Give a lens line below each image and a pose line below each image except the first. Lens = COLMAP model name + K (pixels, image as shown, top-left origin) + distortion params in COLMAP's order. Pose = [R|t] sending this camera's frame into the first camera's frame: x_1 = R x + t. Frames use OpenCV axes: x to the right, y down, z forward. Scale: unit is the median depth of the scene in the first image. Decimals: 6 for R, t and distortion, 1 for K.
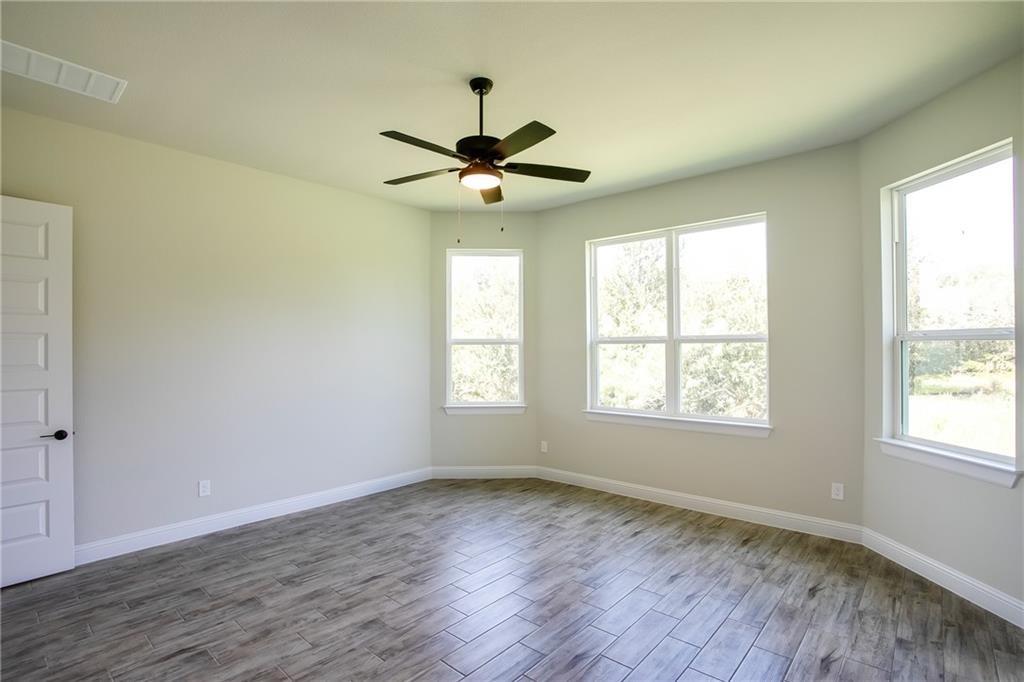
lens RADIAL K [[500.8, 0, 509.6], [0, 500.8, 344.9], [0, 0, 1]] dist [-0.082782, 0.036635]
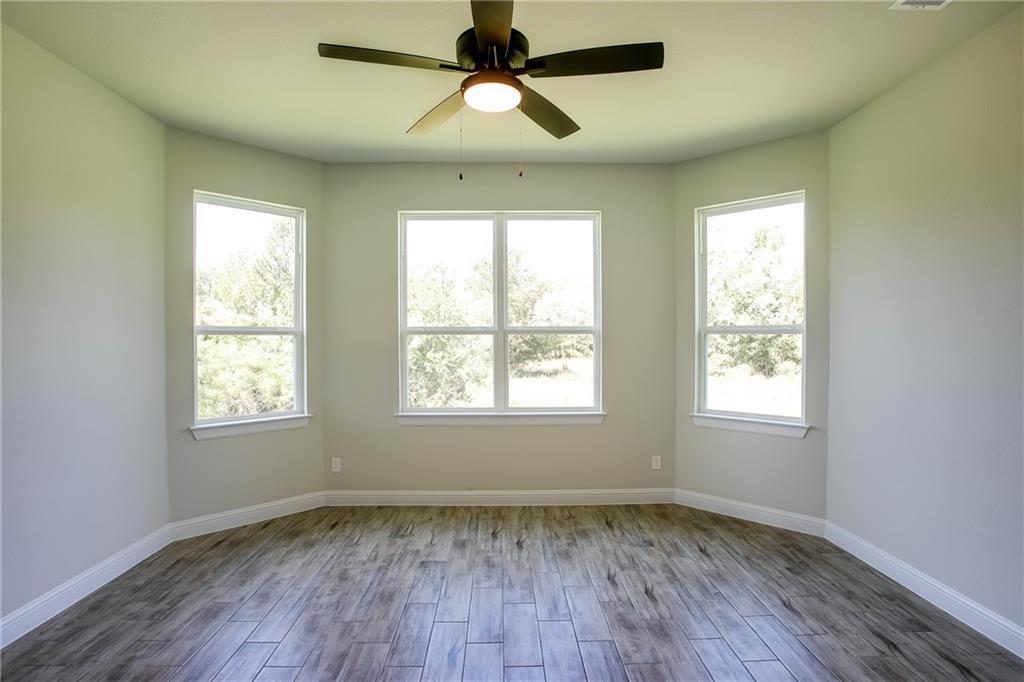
lens RADIAL K [[500.8, 0, 509.6], [0, 500.8, 344.9], [0, 0, 1]] dist [-0.082782, 0.036635]
pose [[0.732841, -0.007415, 0.680360, -0.355791], [-0.003714, 0.999882, 0.014899, 0.002507], [-0.680390, -0.013446, 0.732727, 0.335953]]
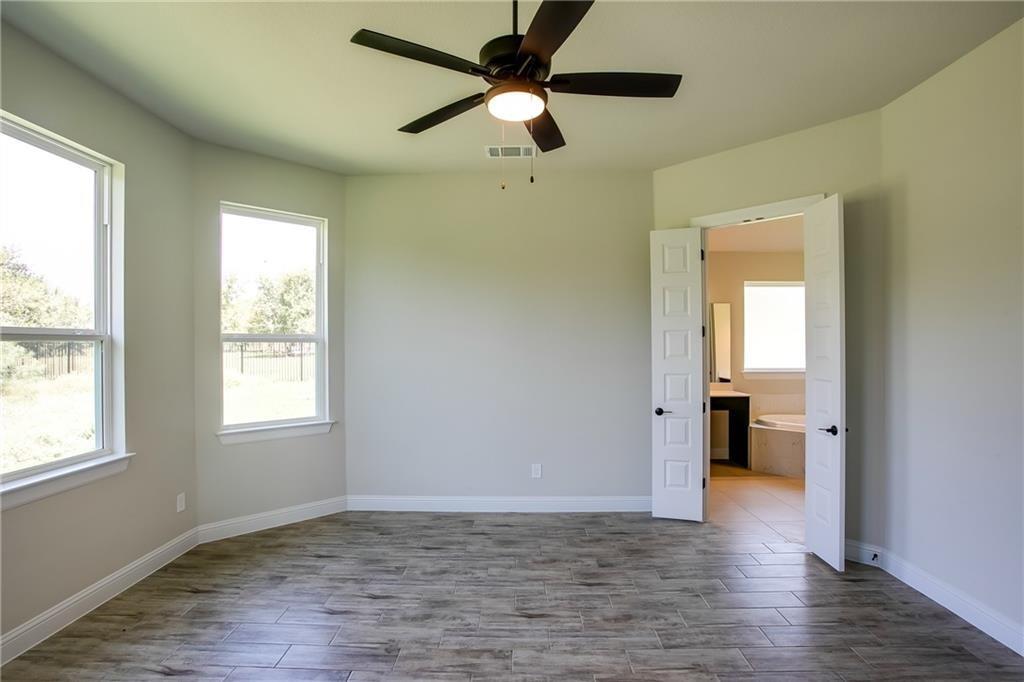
lens RADIAL K [[500.8, 0, 509.6], [0, 500.8, 344.9], [0, 0, 1]] dist [-0.082782, 0.036635]
pose [[-0.644864, 0.004450, 0.764284, -0.405044], [0.005357, 0.999985, -0.001303, 0.002825], [-0.764278, 0.003254, -0.644878, 1.014691]]
